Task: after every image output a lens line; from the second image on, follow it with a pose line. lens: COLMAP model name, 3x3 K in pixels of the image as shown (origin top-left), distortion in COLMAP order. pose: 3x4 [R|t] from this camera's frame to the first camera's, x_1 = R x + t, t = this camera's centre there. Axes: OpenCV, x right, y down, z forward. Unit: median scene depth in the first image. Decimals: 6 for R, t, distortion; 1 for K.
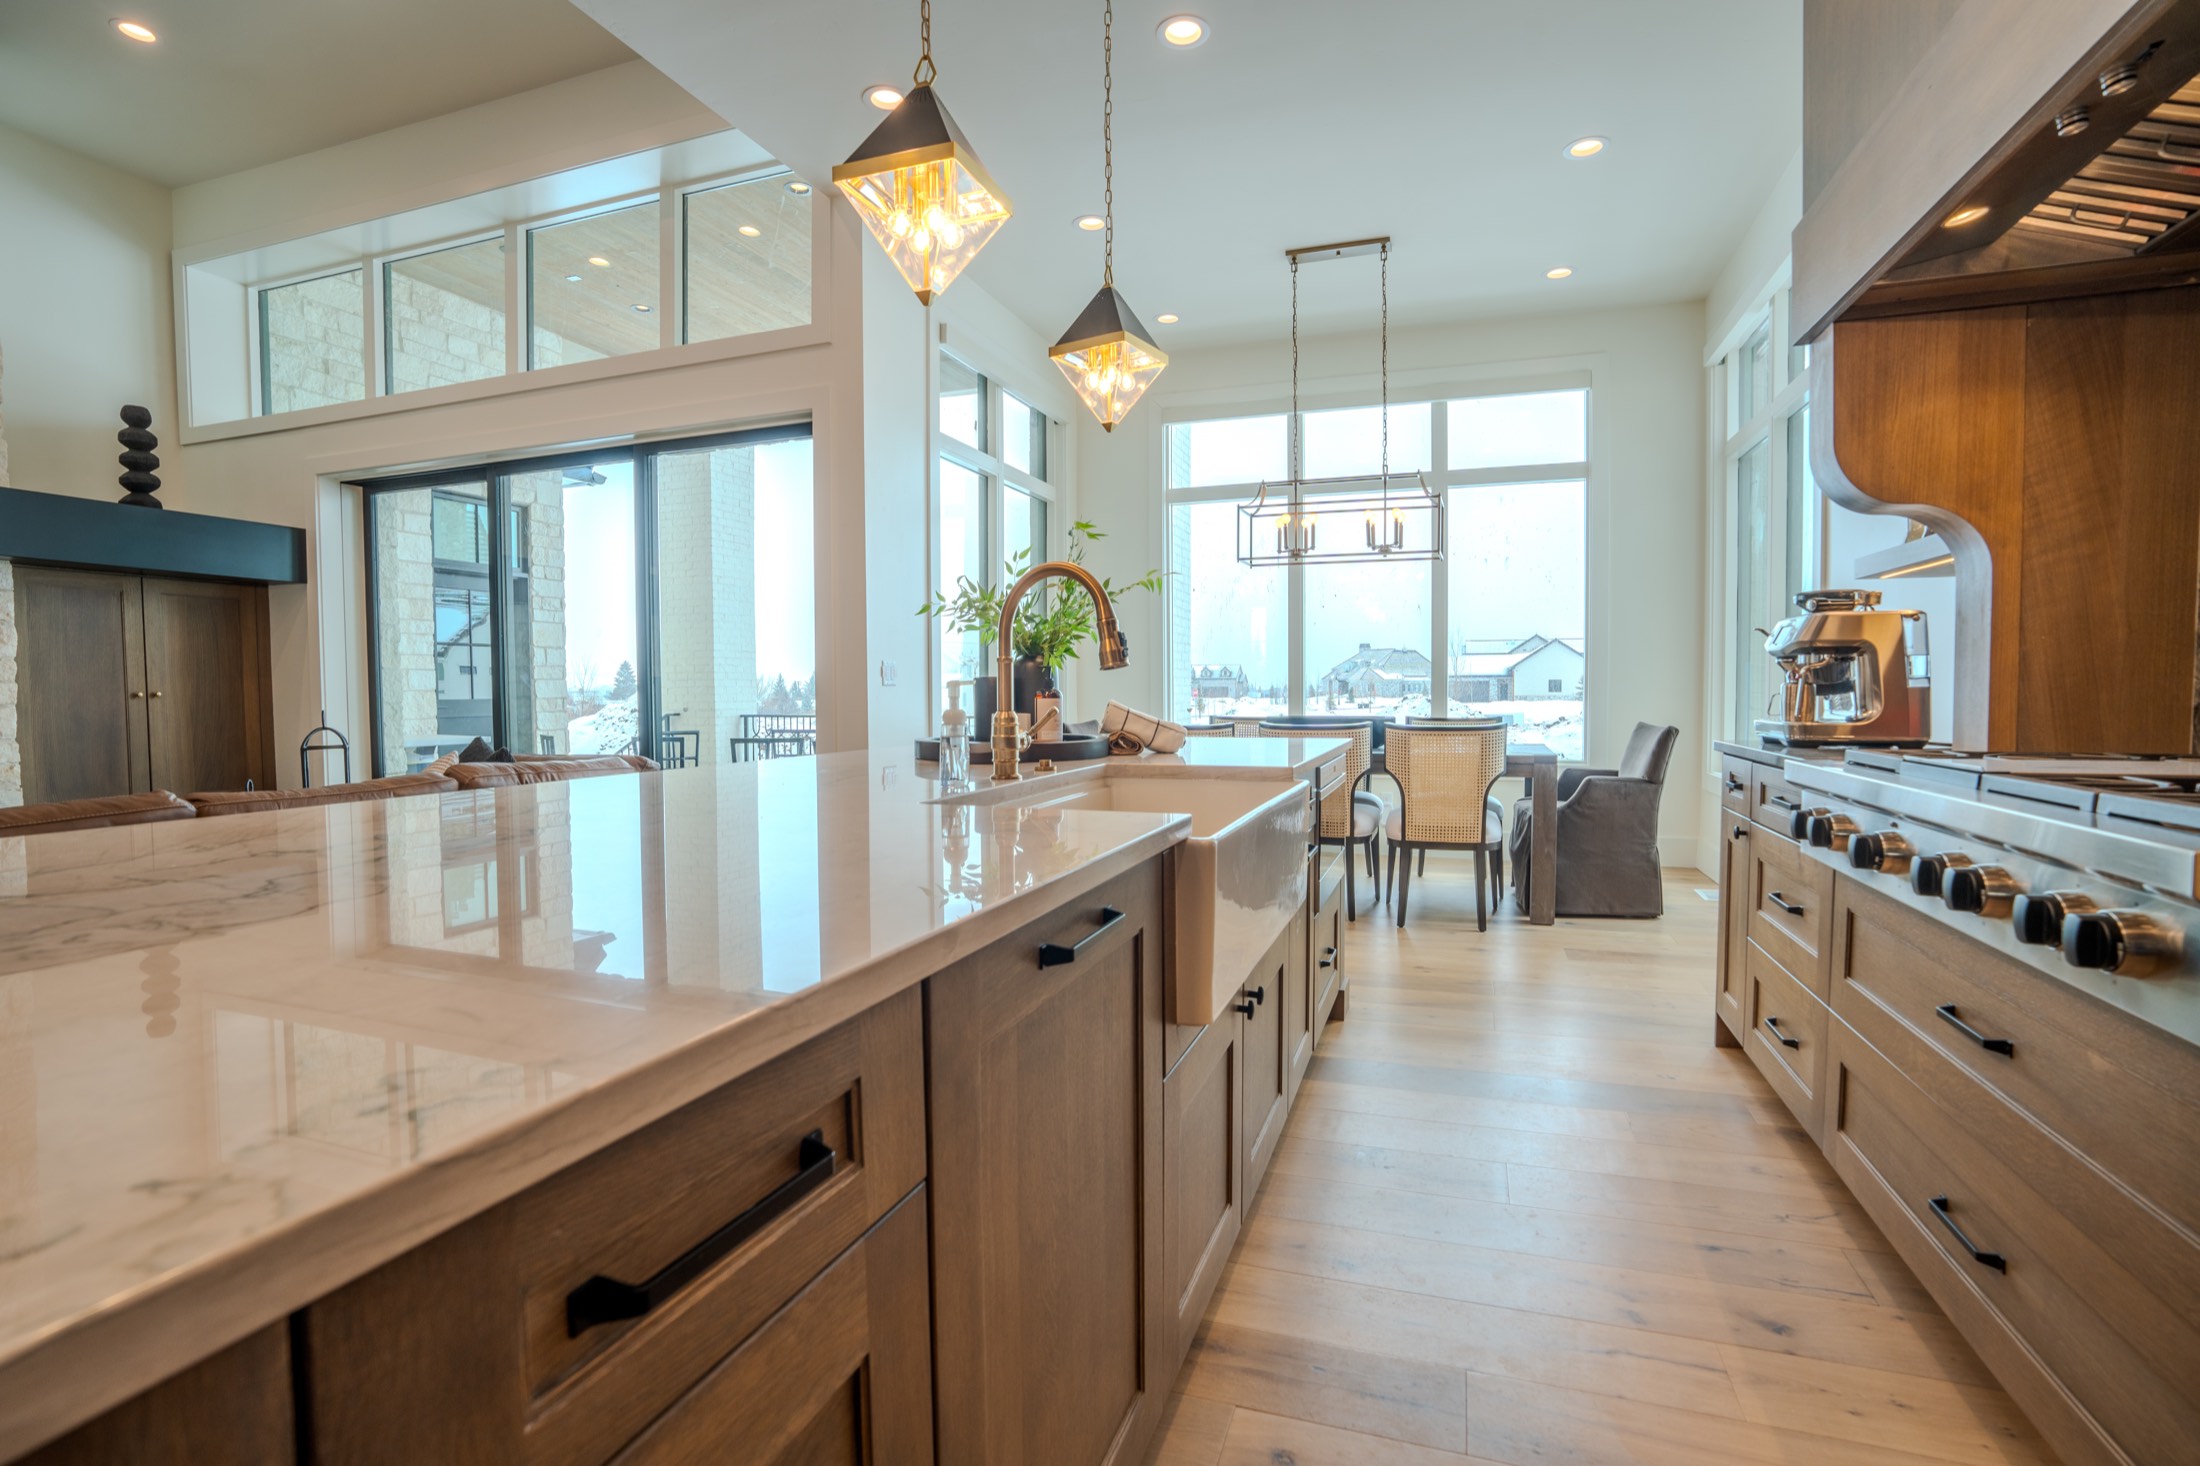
lens RADIAL K [[1021.3, 0, 1106.2], [0, 1021.3, 732.3], [0, 0, 1]] dist [-0.067987, 0.027987]
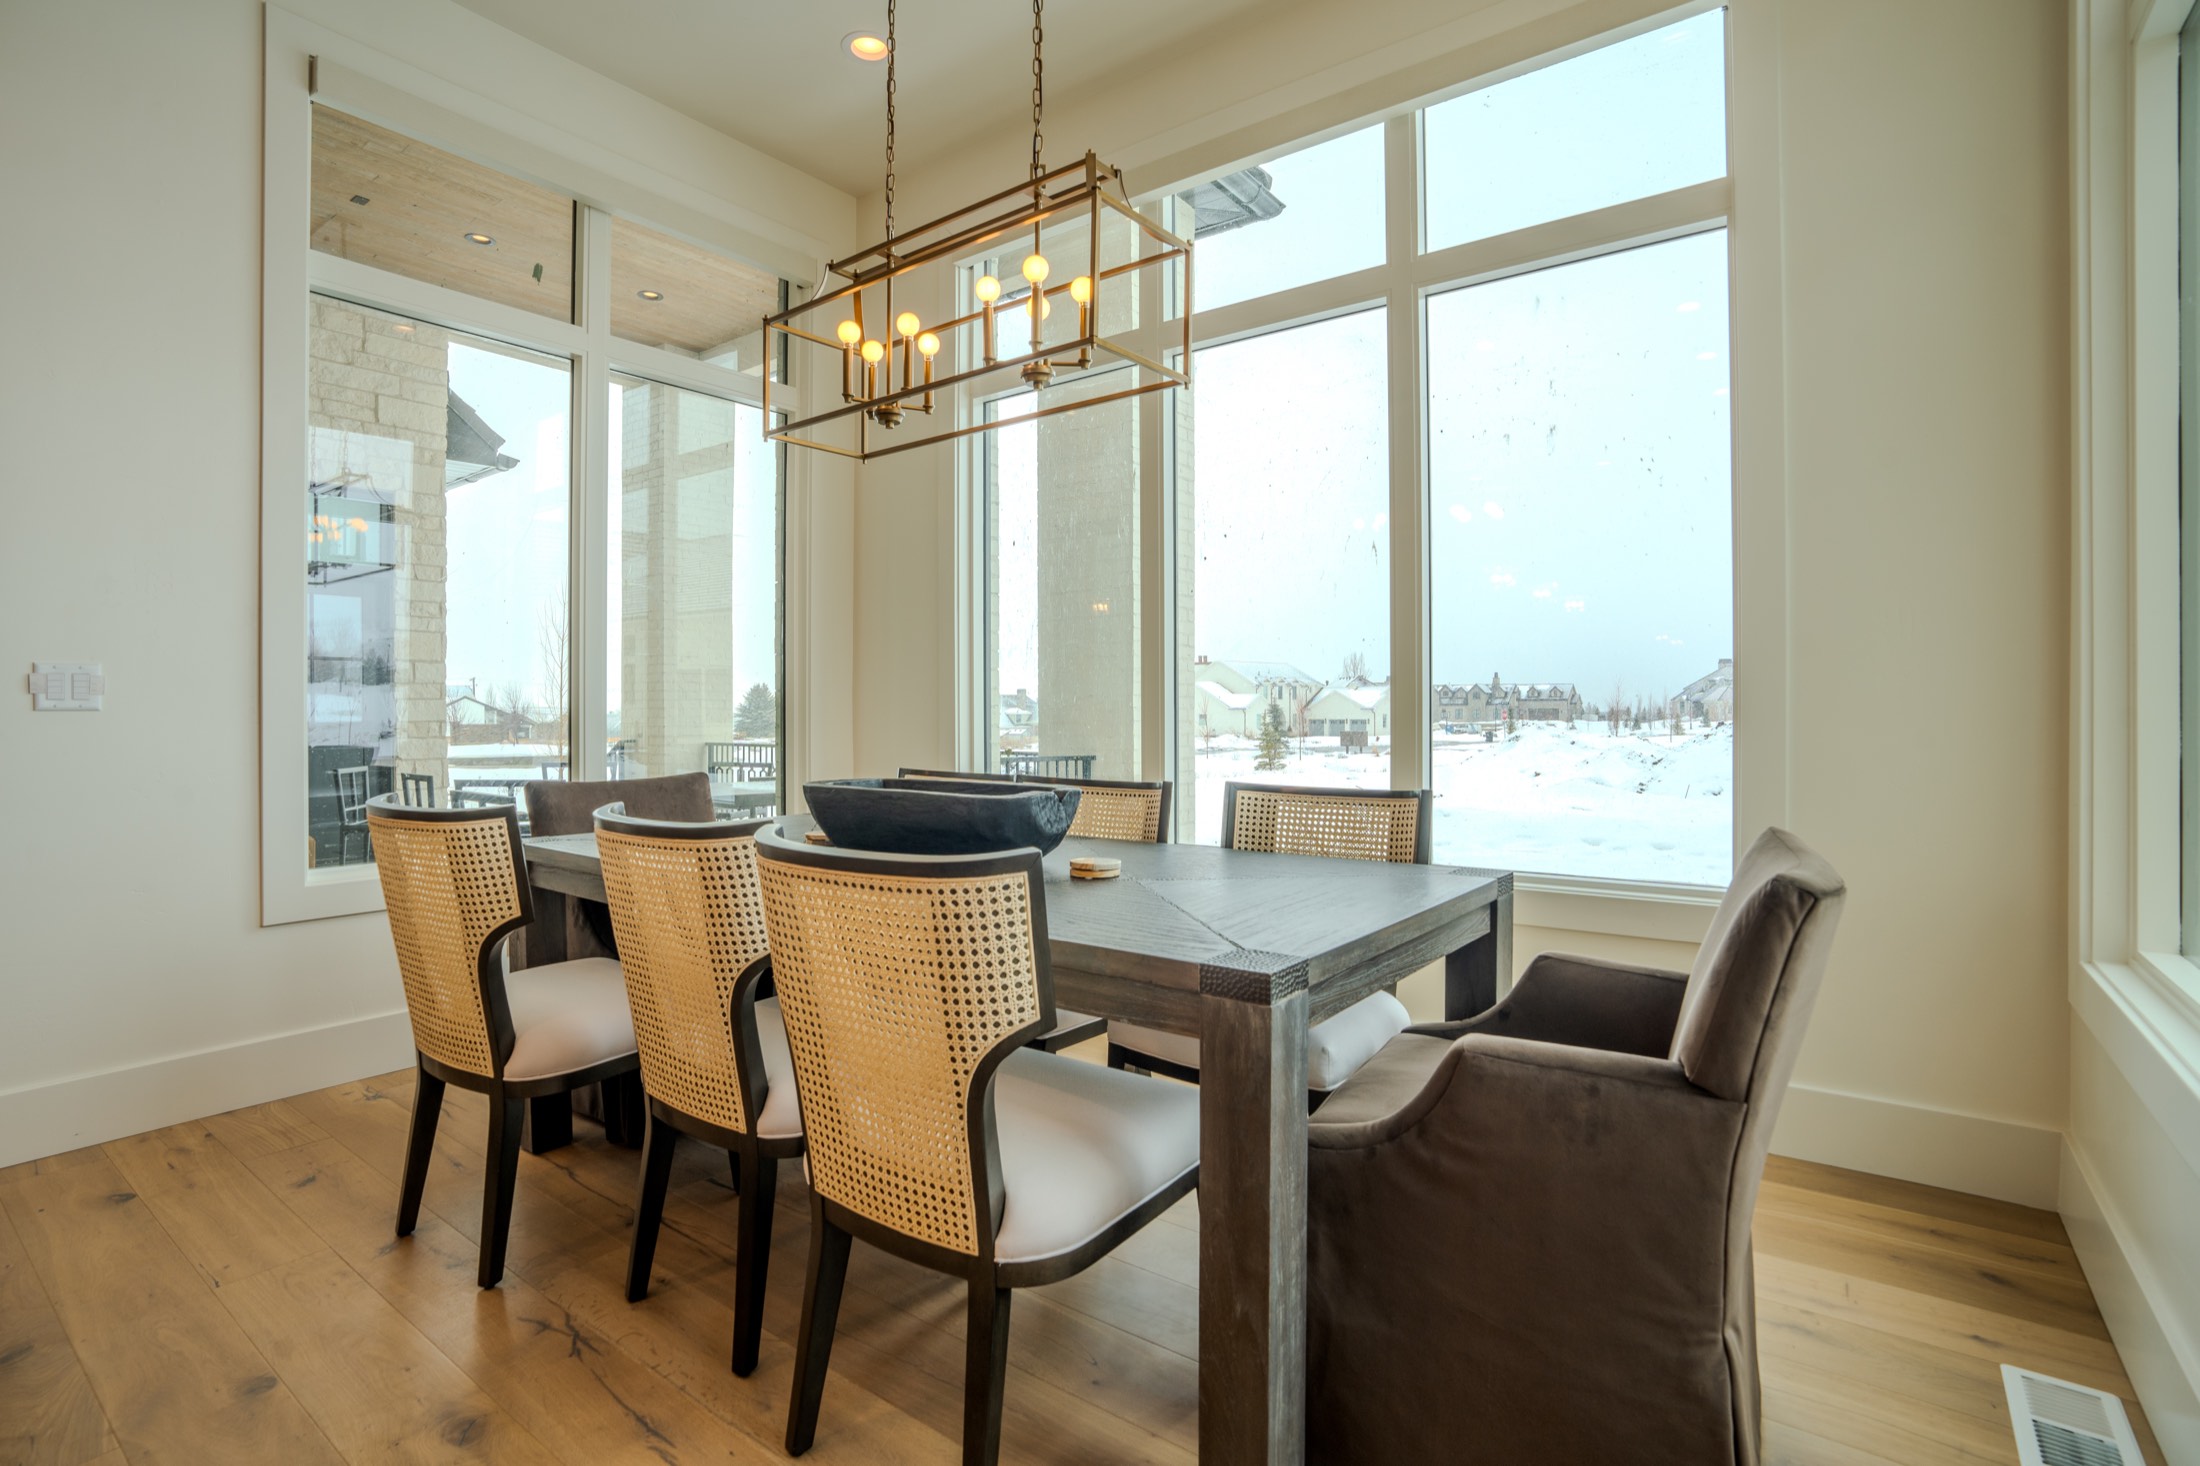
lens RADIAL K [[1021.3, 0, 1106.2], [0, 1021.3, 732.3], [0, 0, 1]] dist [-0.067987, 0.027987]
pose [[0.953786, 0.009458, -0.300338, 0.374172], [-0.015488, 0.999723, -0.017704, -0.027985], [0.300087, 0.021538, 0.953669, 0.561122]]
